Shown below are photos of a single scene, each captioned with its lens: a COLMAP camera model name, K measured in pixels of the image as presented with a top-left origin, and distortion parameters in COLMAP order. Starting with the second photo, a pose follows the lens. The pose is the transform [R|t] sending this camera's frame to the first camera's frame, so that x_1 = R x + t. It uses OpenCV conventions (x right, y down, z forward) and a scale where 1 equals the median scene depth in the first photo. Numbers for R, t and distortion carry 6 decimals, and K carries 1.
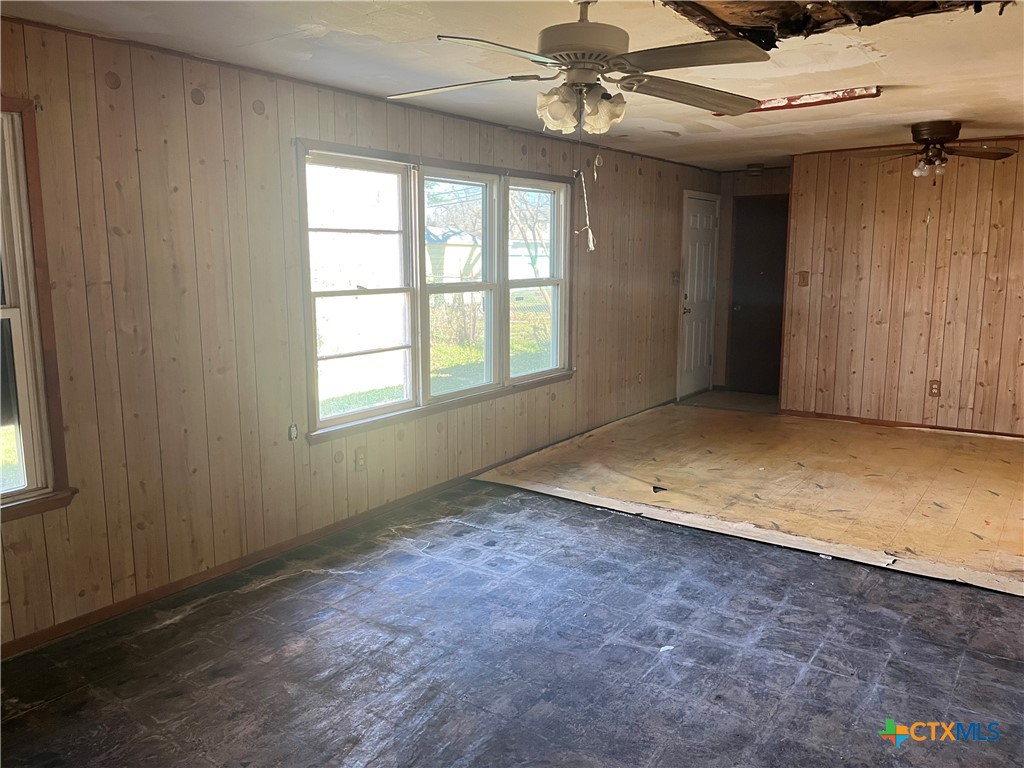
lens RADIAL K [[775.6, 0, 510.7], [0, 775.6, 378.9], [0, 0, 1]] dist [0.057675, -0.054586]
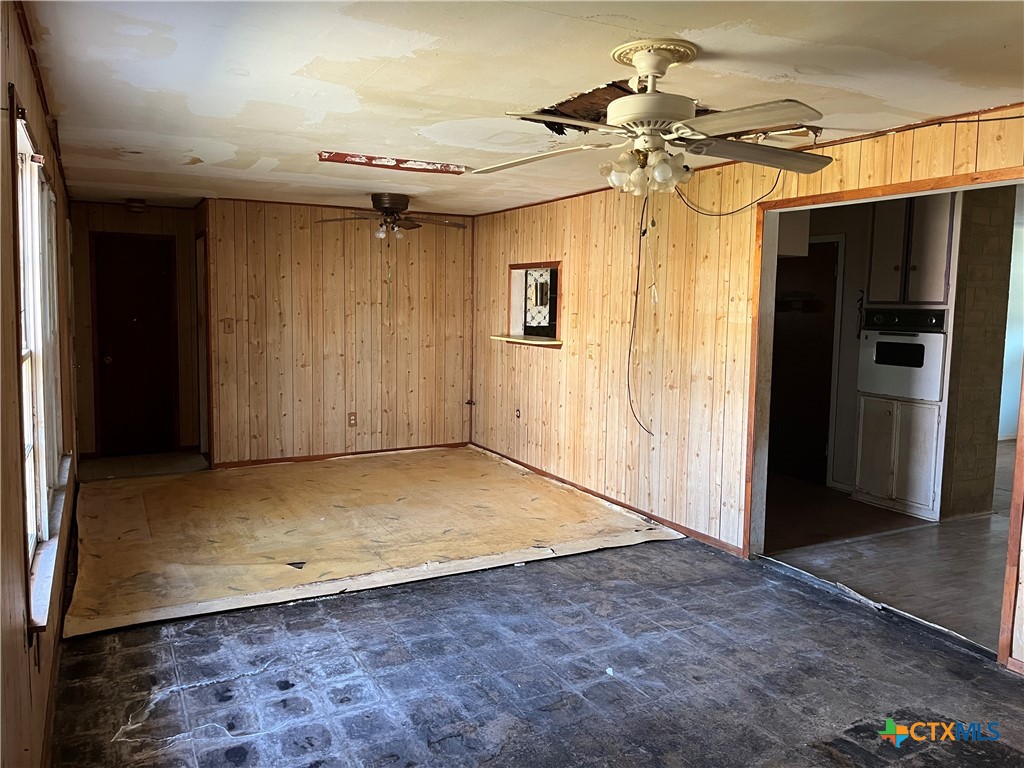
lens RADIAL K [[775.6, 0, 509.7], [0, 775.6, 380.5], [0, 0, 1]] dist [0.057675, -0.054586]
pose [[0.443010, -0.079433, 0.892991, -0.533743], [0.124511, 0.991865, 0.026458, -0.066779], [-0.887828, 0.099466, 0.449297, 0.402606]]
